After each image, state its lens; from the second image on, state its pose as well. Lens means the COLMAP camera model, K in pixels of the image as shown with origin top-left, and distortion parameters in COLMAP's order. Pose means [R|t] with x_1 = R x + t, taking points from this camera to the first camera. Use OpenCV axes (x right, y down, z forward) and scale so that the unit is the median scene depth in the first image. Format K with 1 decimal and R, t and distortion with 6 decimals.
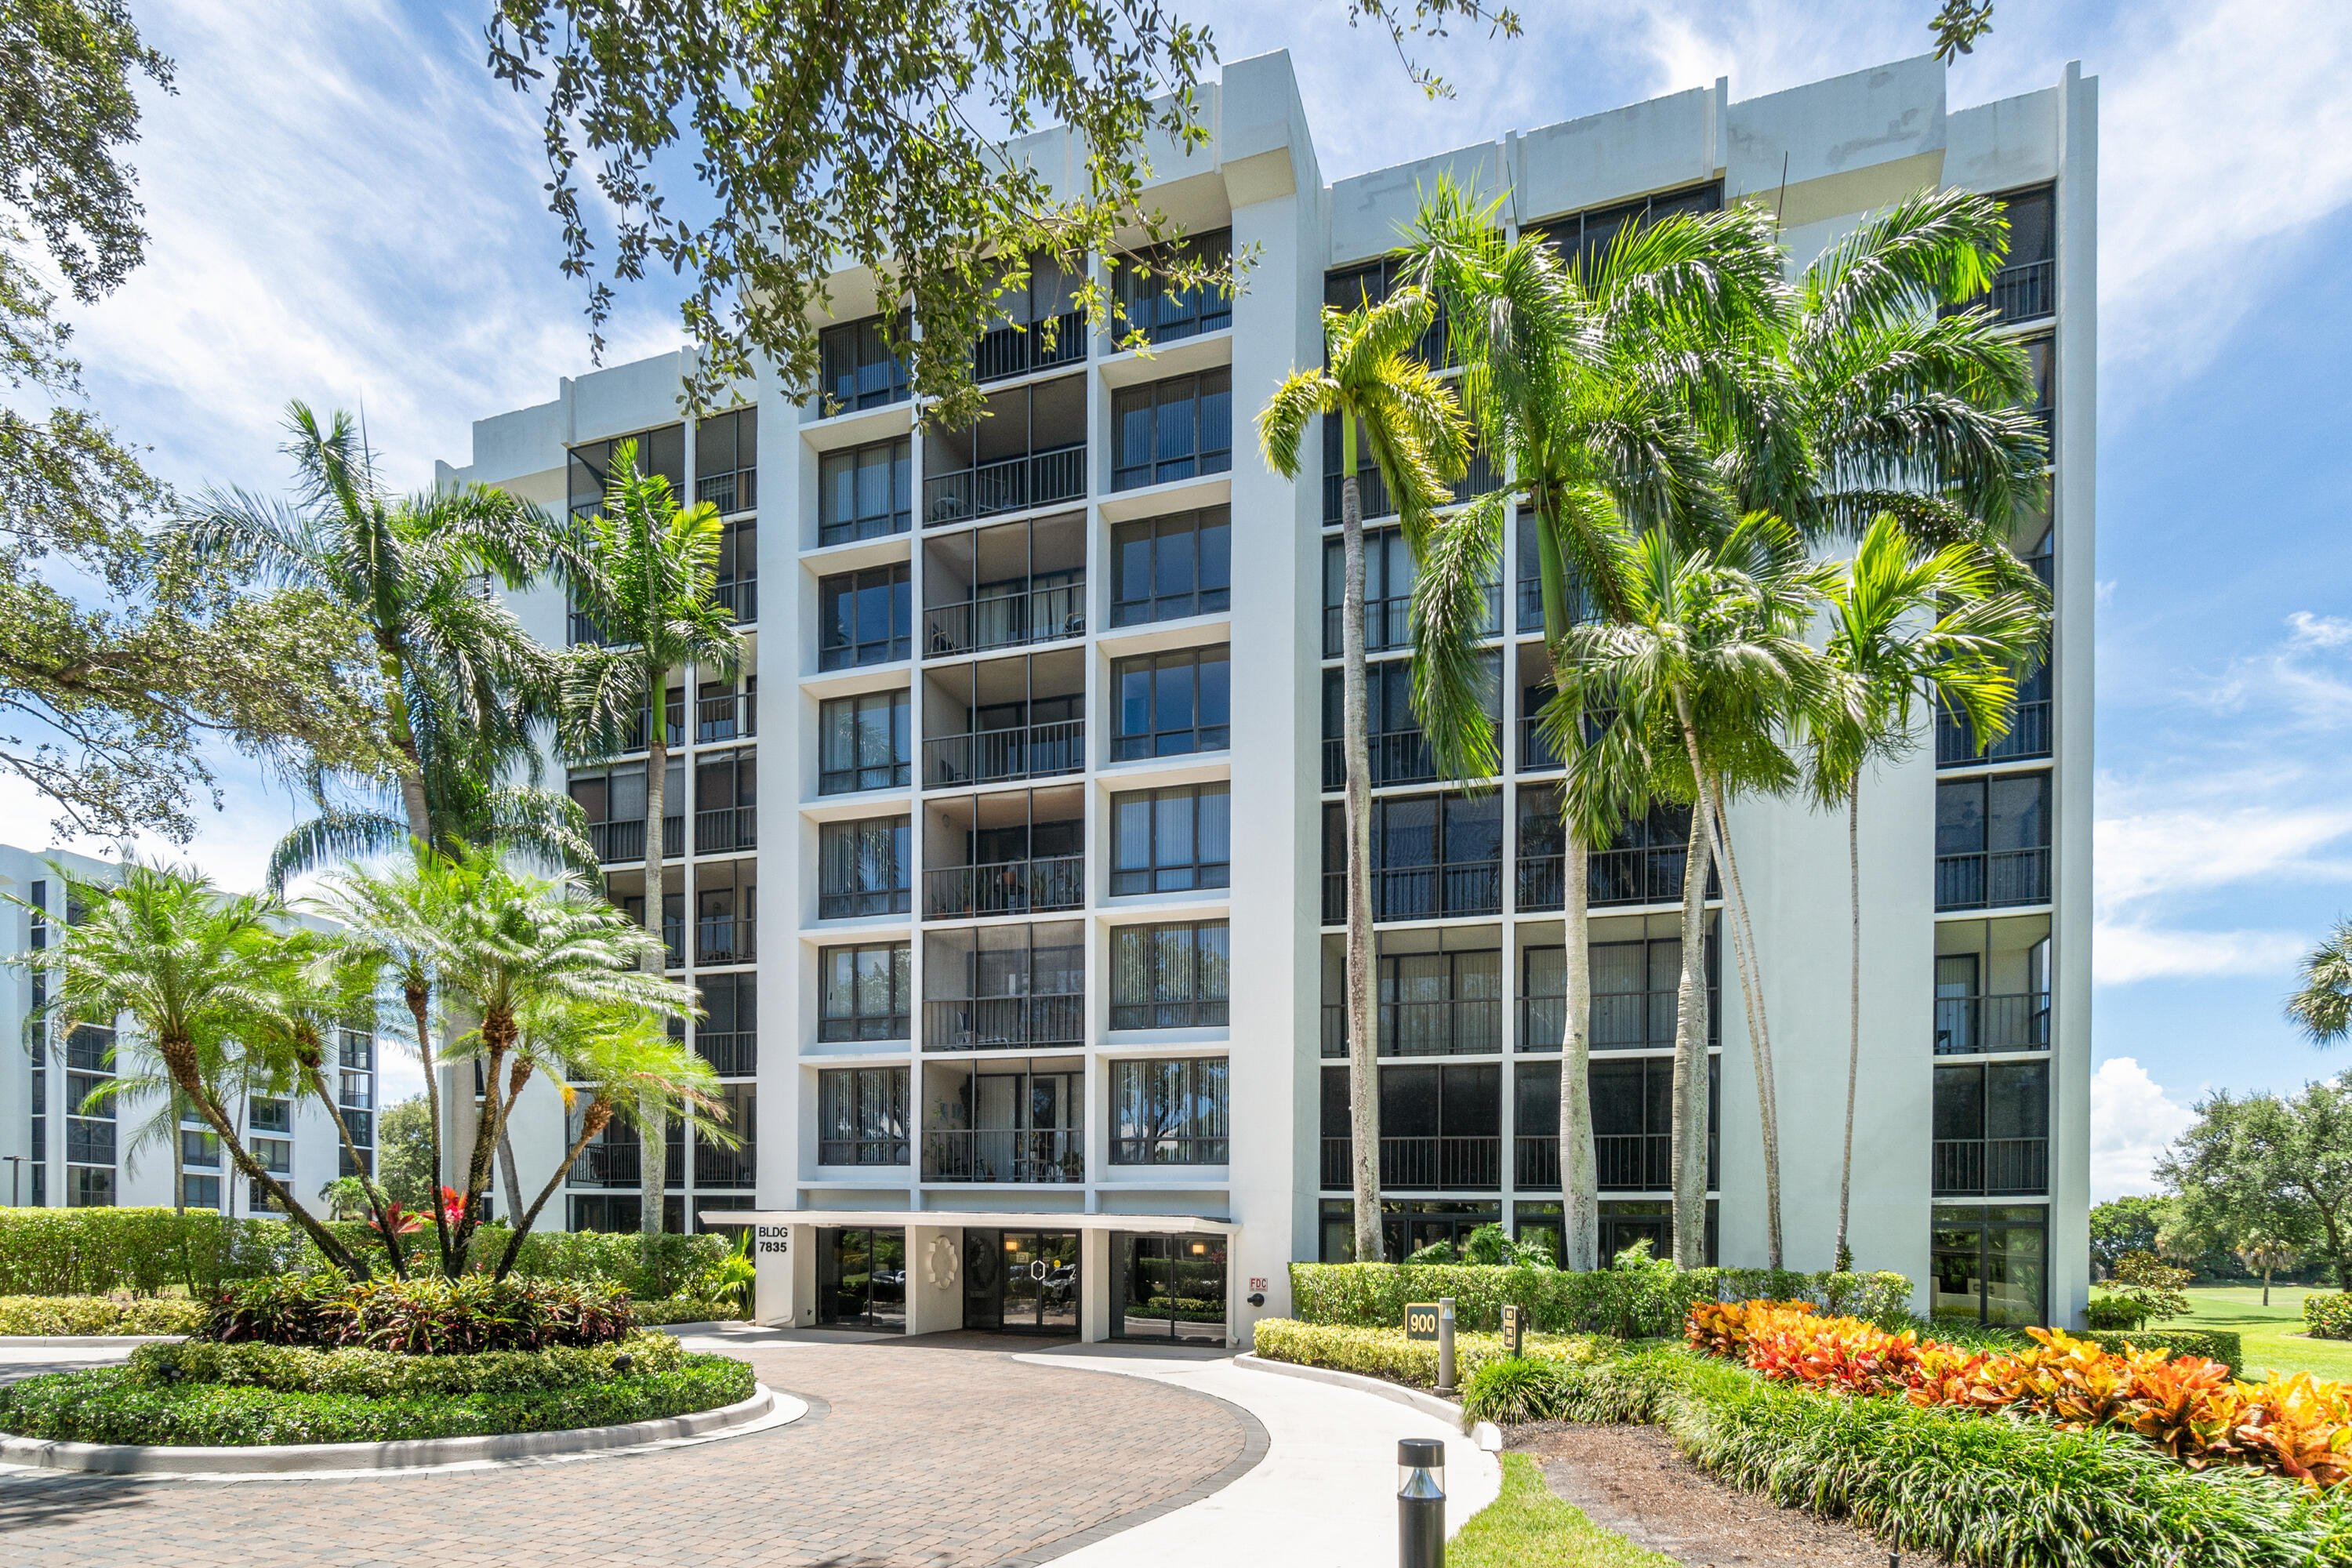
lens RADIAL K [[1070.4, 0, 1176.0], [0, 1070.4, 784.0], [0, 0, 1]] dist [-0.000044, 0.000031]
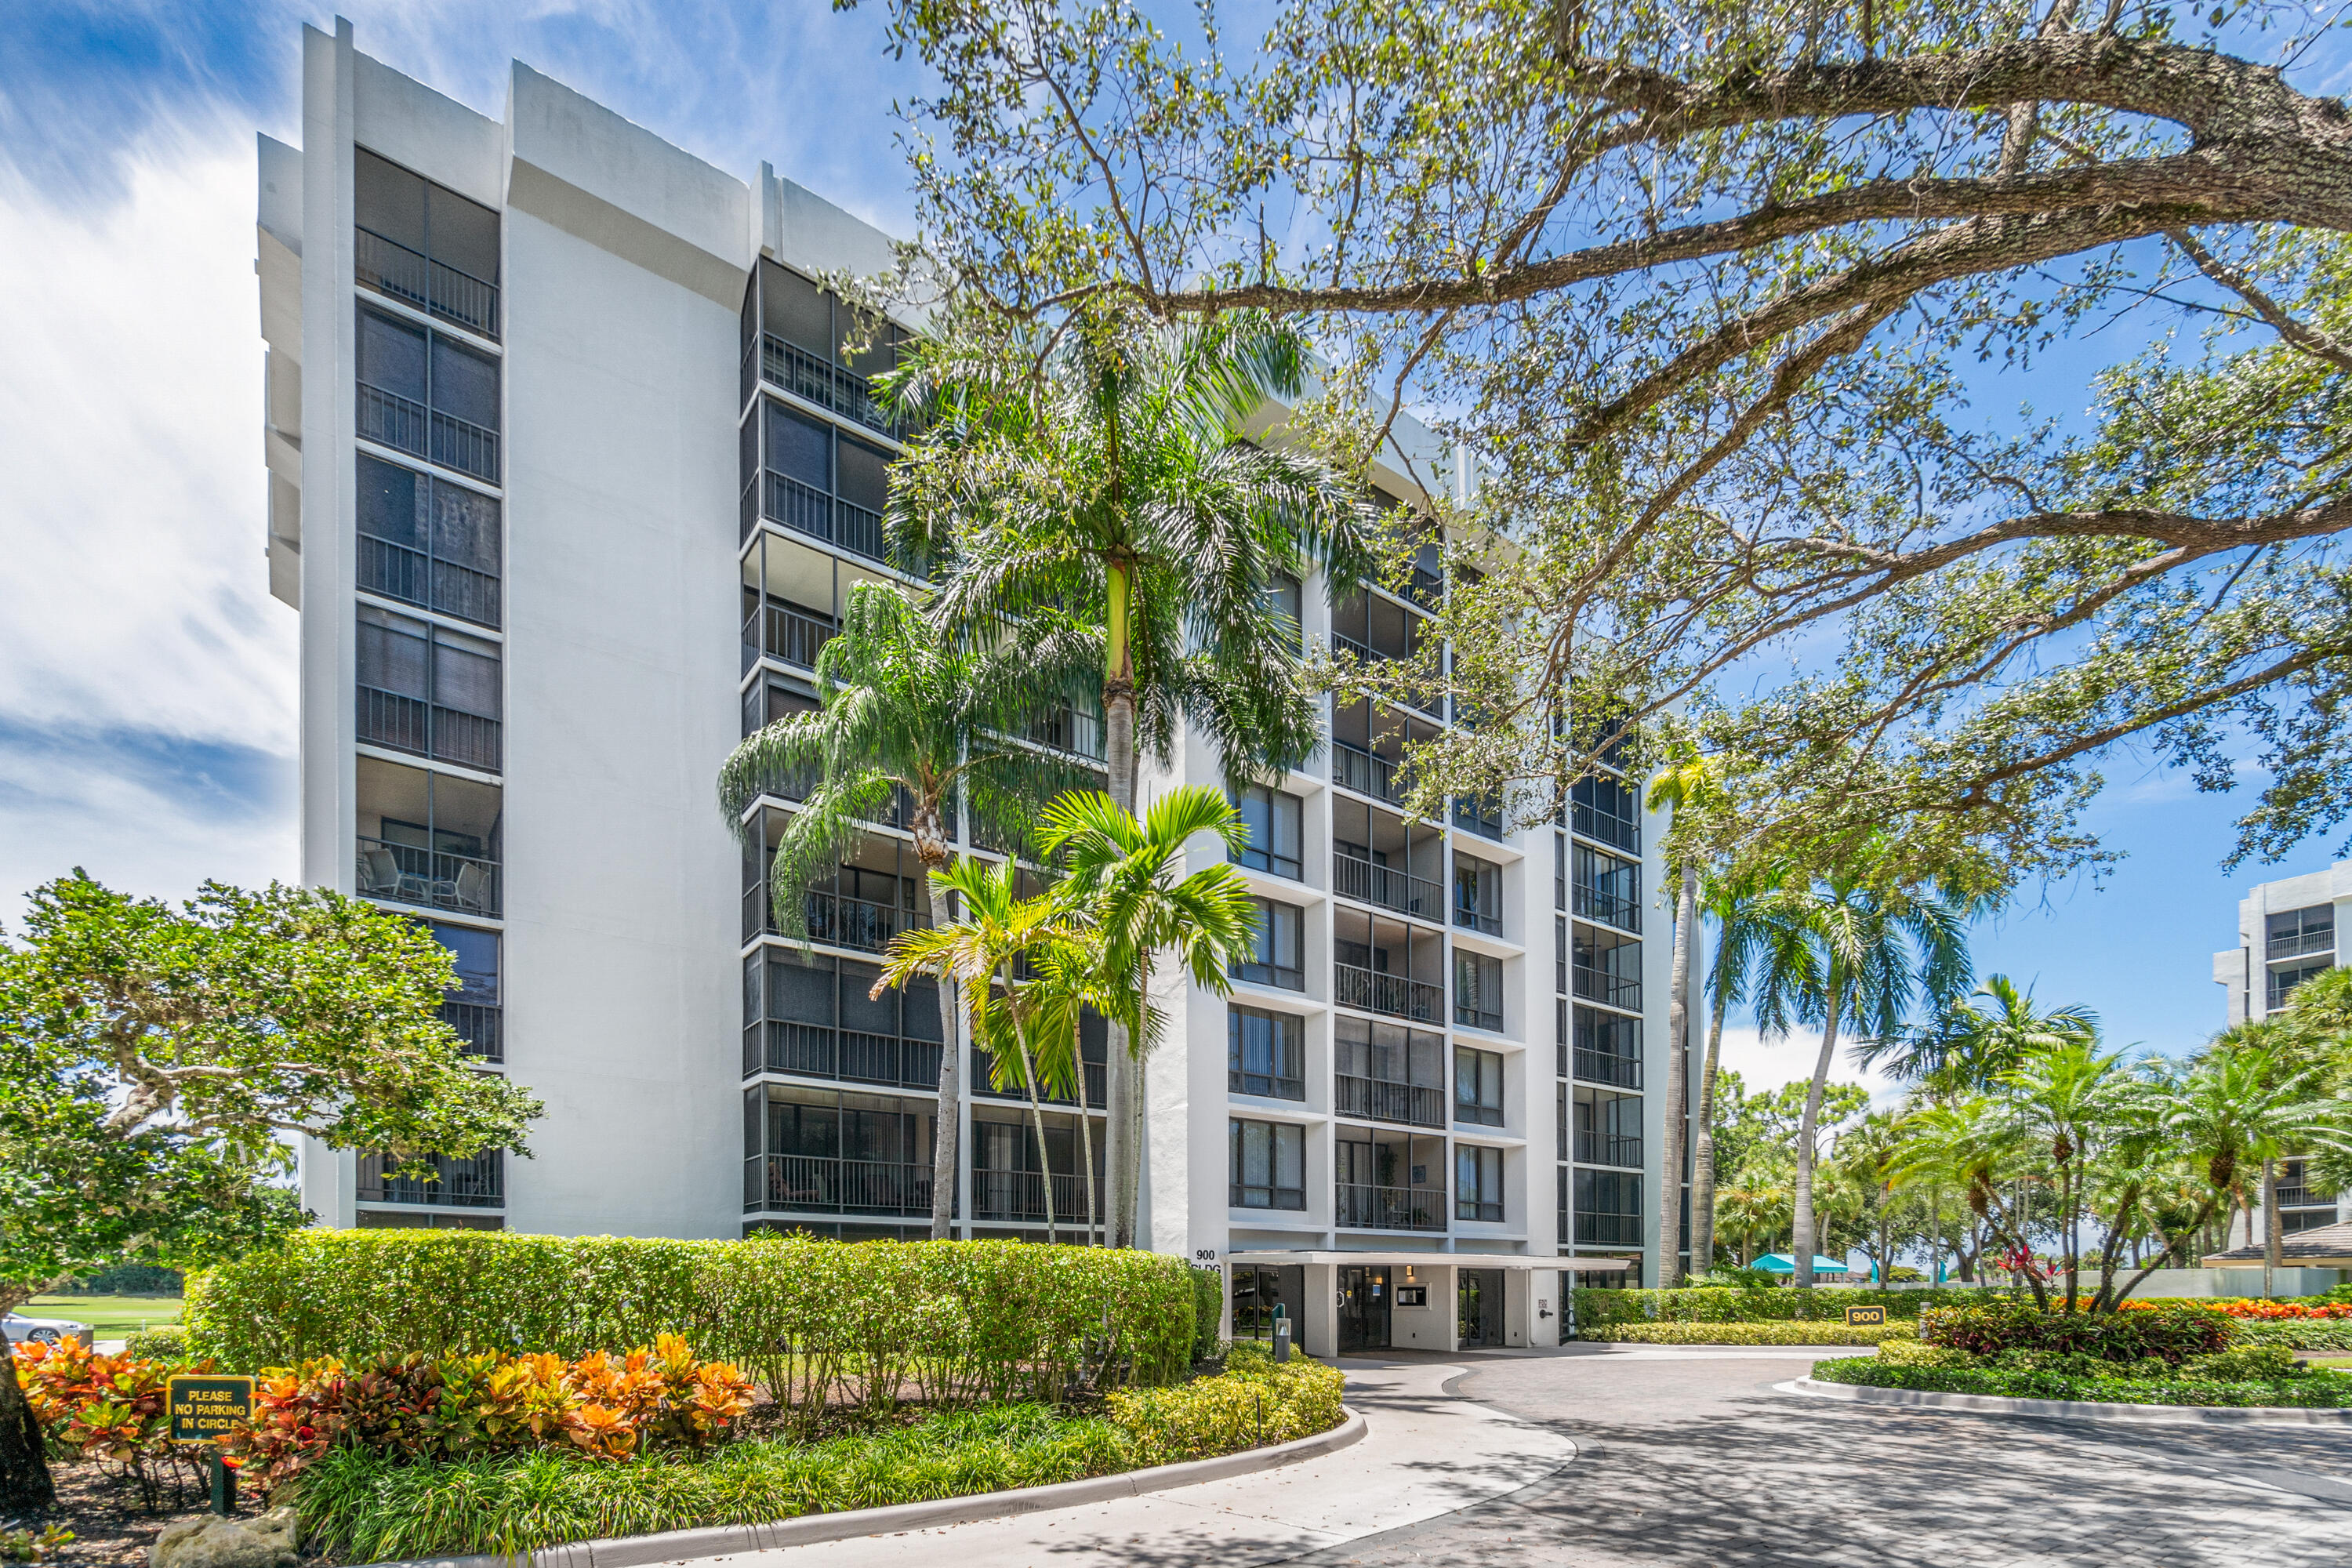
lens RADIAL K [[1070.4, 0, 1176.0], [0, 1070.4, 784.0], [0, 0, 1]] dist [-0.000044, 0.000031]
pose [[0.580962, 0.335371, 0.741626, -1.421251], [-0.319842, 0.931934, -0.170878, 0.173292], [-0.748454, -0.137930, 0.648684, 0.429804]]
